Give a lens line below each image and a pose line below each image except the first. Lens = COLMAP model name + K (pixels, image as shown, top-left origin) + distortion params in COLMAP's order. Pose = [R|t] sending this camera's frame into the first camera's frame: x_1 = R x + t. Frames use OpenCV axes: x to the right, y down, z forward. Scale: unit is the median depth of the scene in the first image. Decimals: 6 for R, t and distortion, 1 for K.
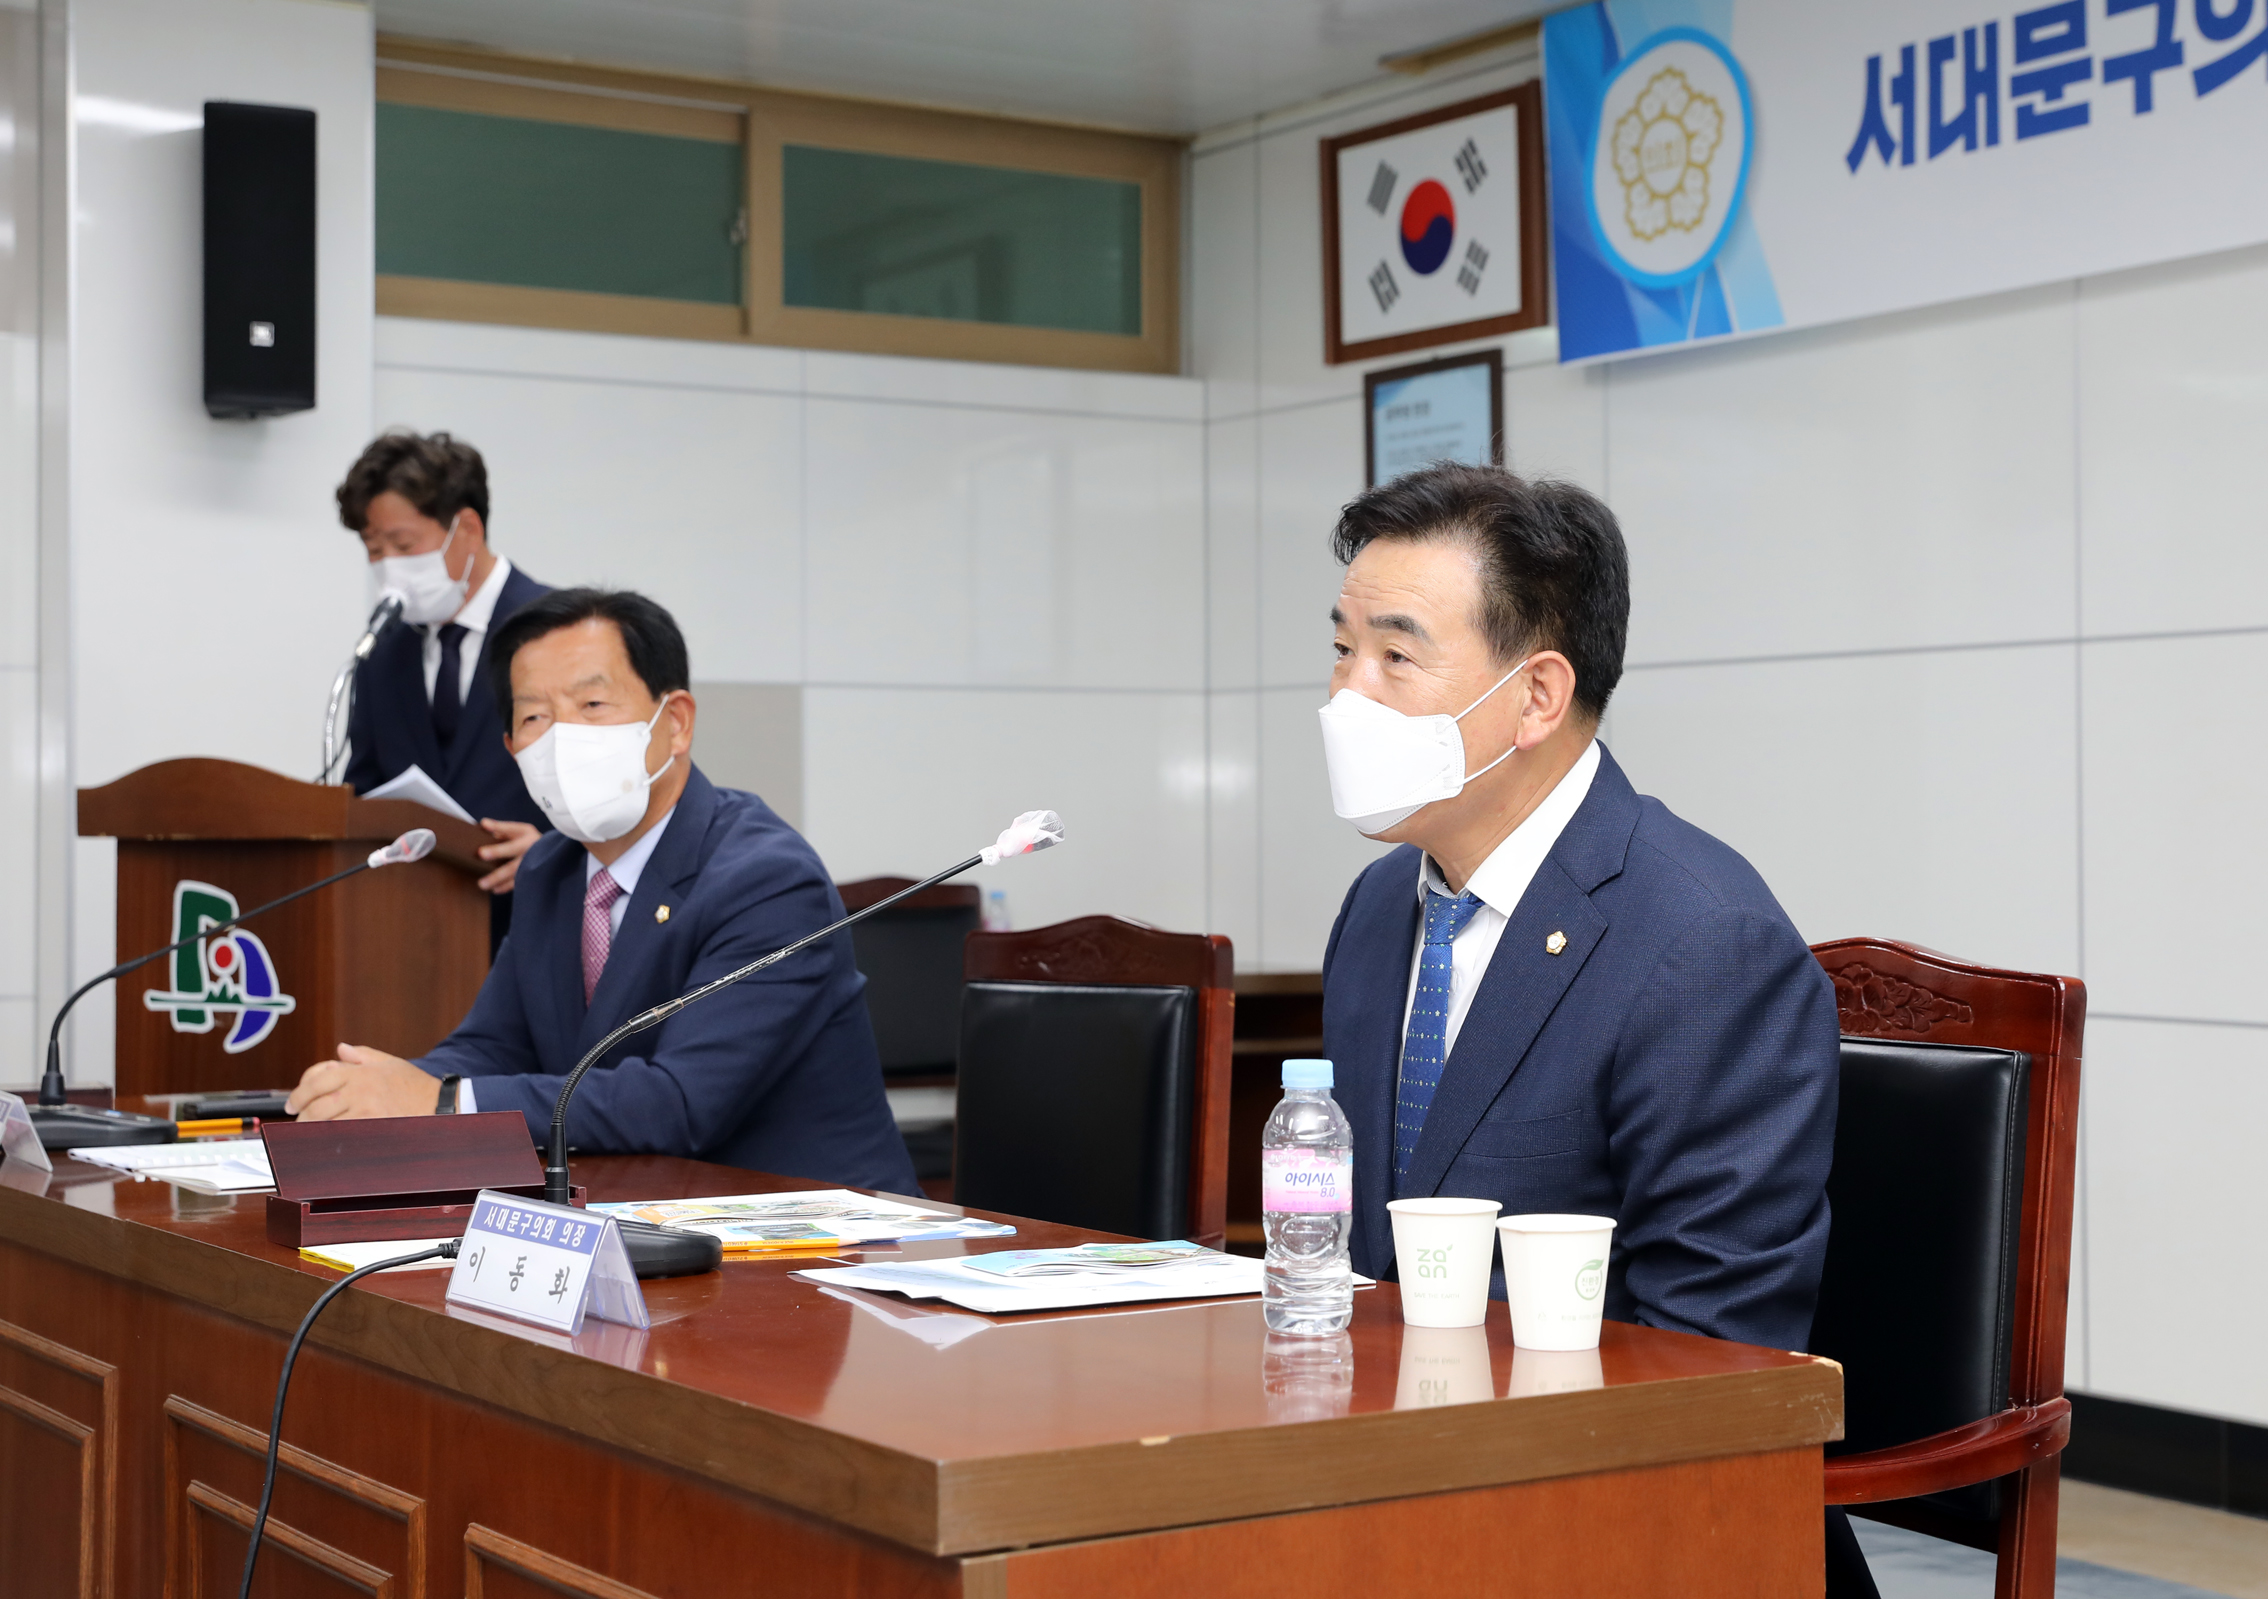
lens RADIAL K [[3711.1, 0, 1151.7], [0, 3711.1, 789.0], [0, 0, 1]] dist [0.080899, 0.000000]
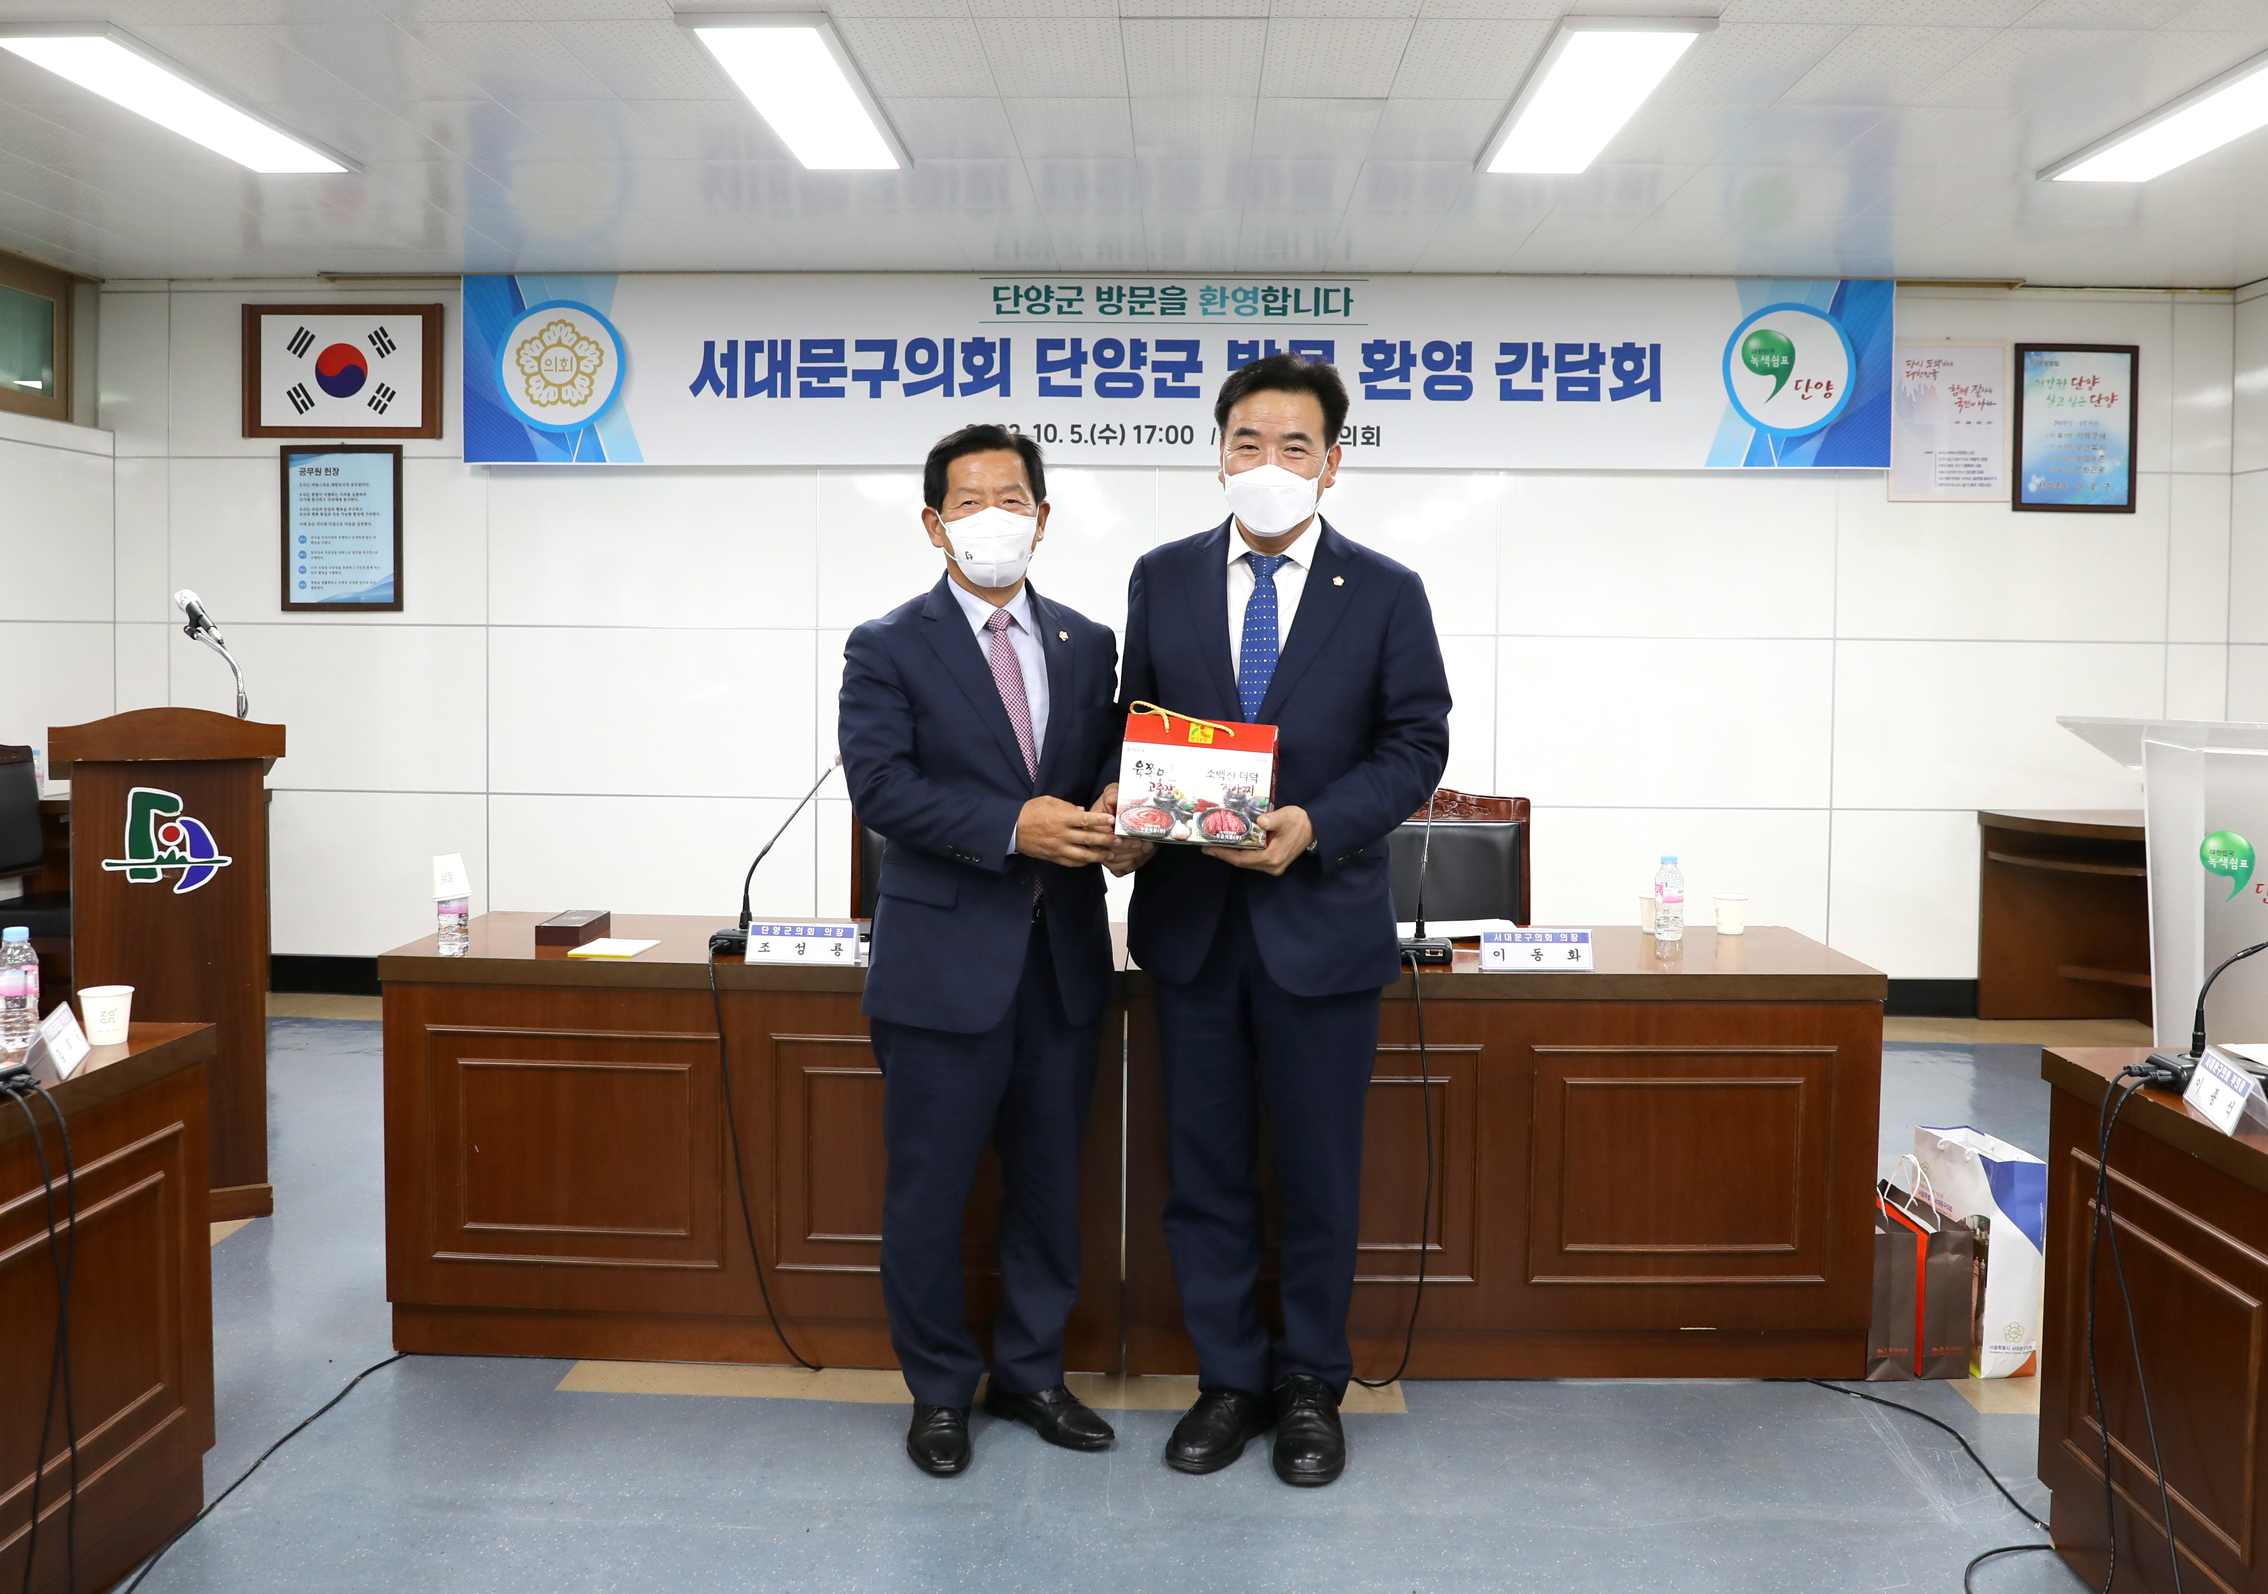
lens RADIAL K [[2044.8, 0, 1217.8], [0, 2044.8, 695.5], [0, 0, 1]] dist [-0.072960, 0.015019]
pose [[0.532244, -0.014250, 0.846471, -0.615737], [-0.020049, 0.999366, 0.029431, -0.039261], [-0.846353, -0.032635, 0.531621, 0.158136]]
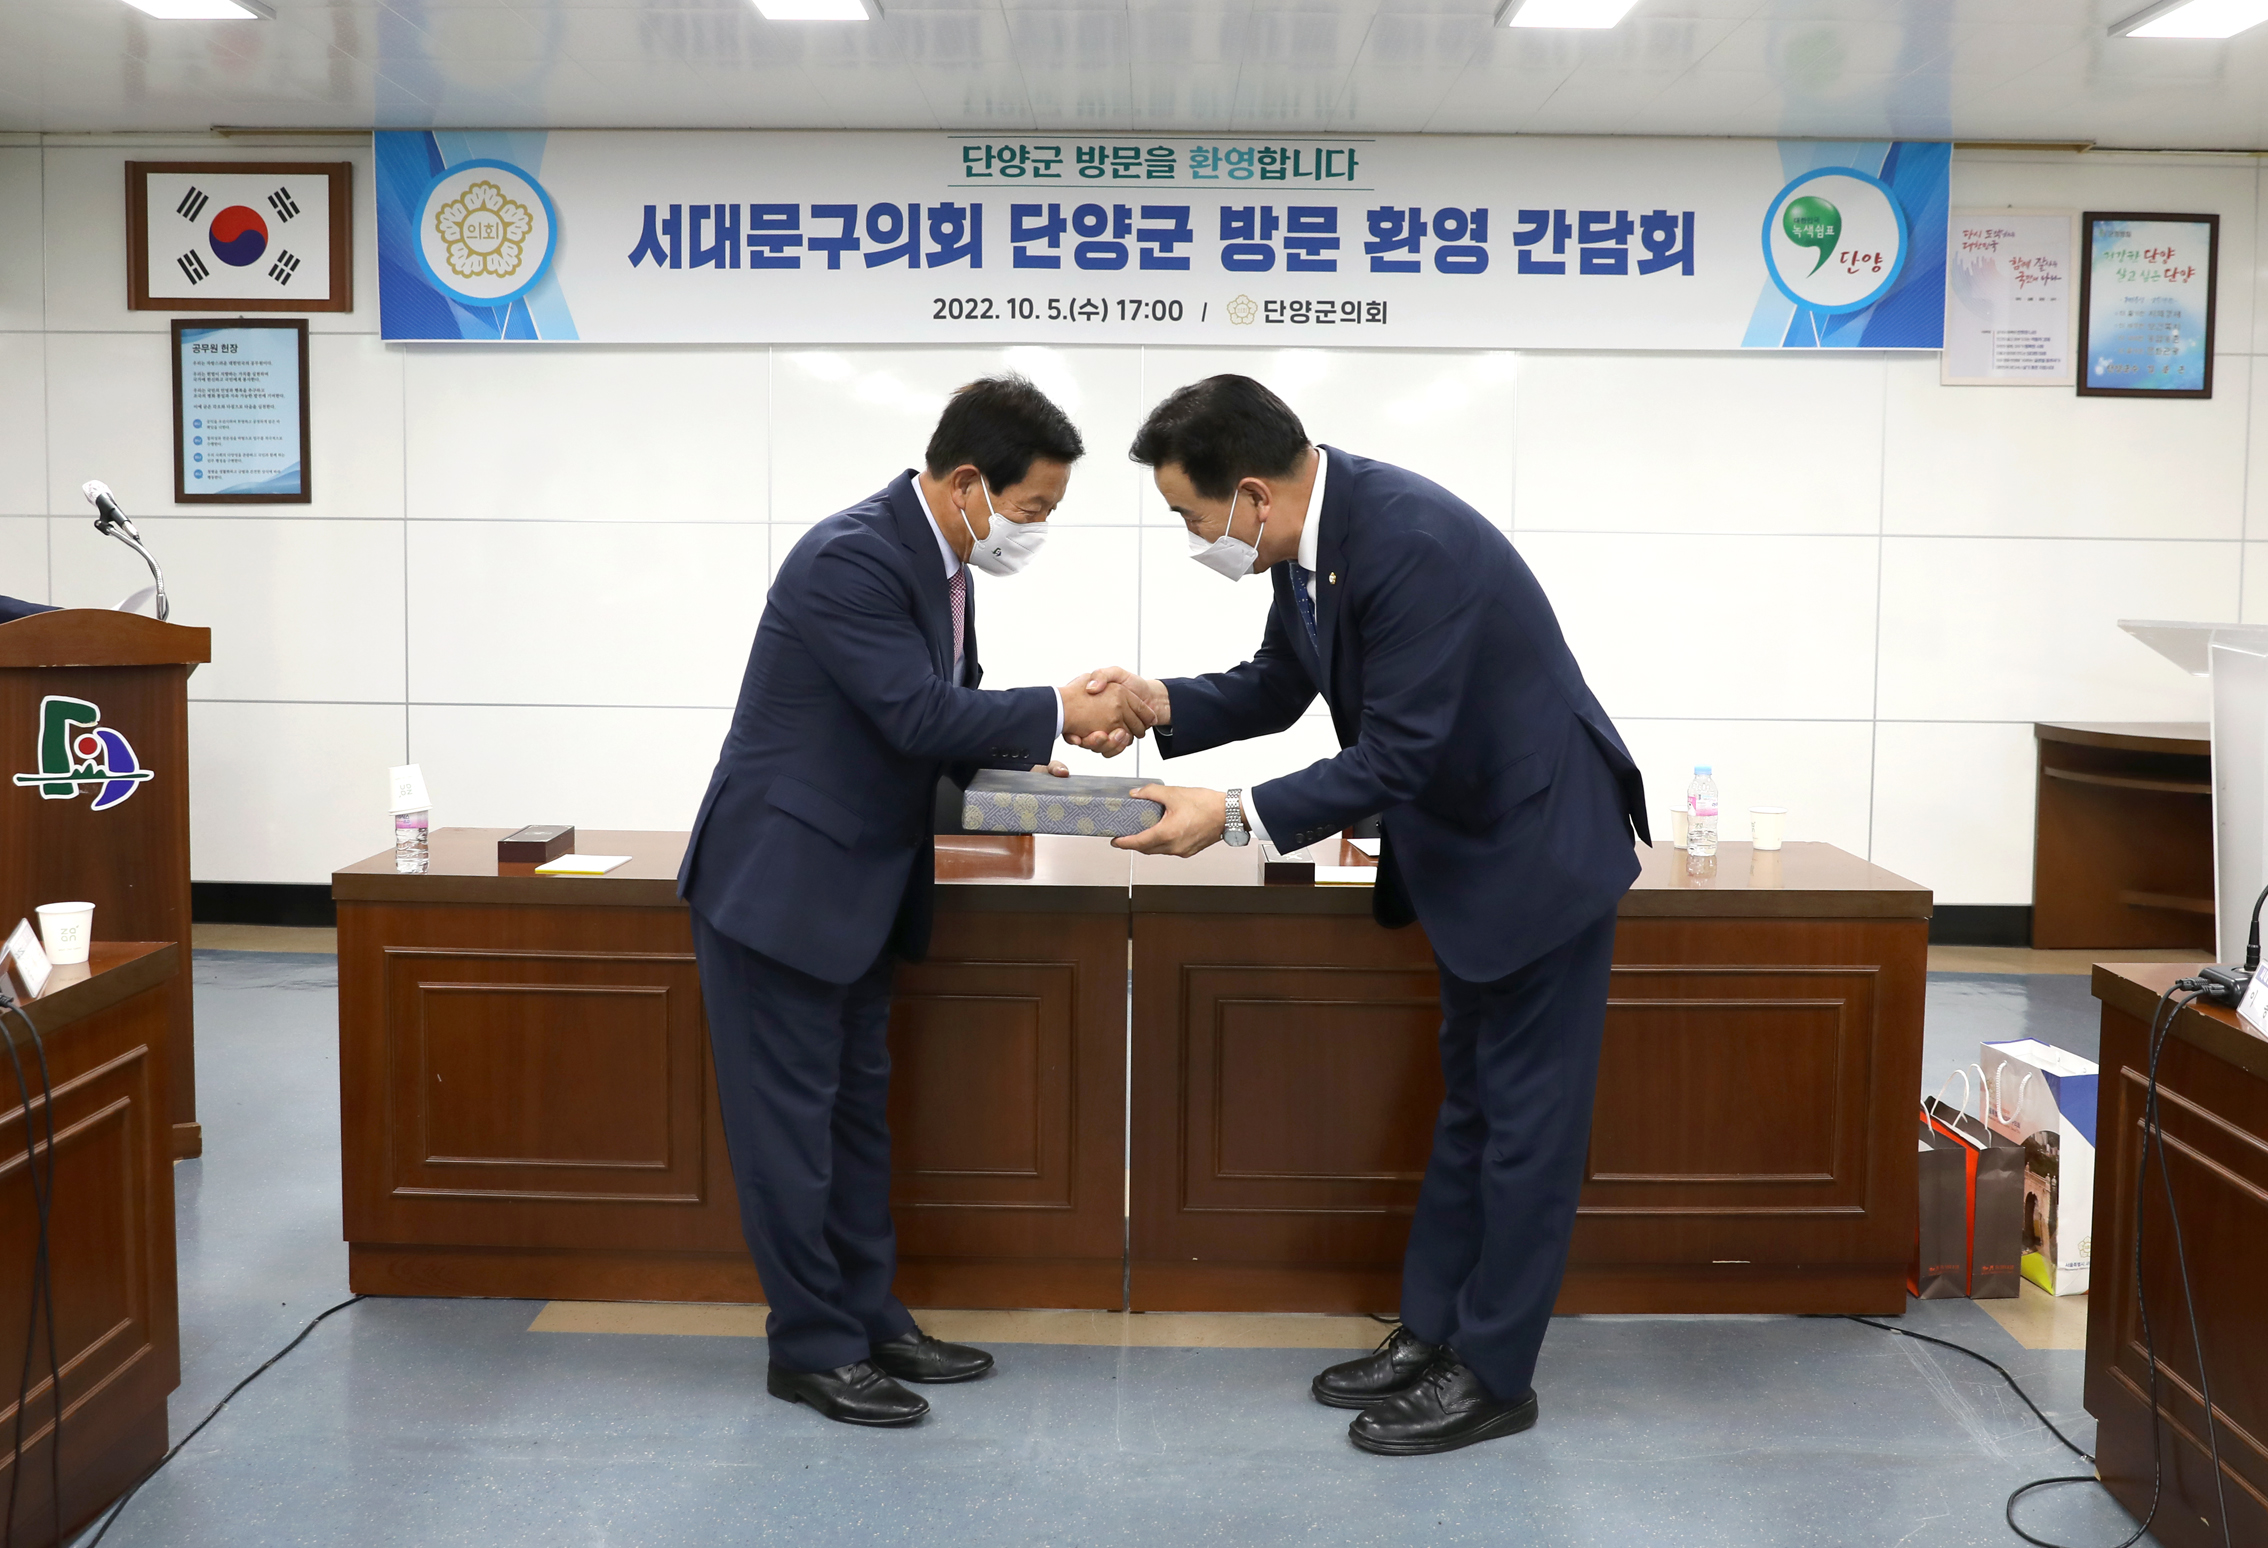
lens RADIAL K [[2395.7, 0, 1181.5], [0, 2395.7, 712.6], [0, 0, 1]] dist [-0.050197, 0.000000]
pose [[0.521587, -0.054217, 0.851474, -0.706001], [-0.021328, 0.996839, 0.076537, -0.039909], [-0.852932, -0.058081, 0.518781, 0.136312]]
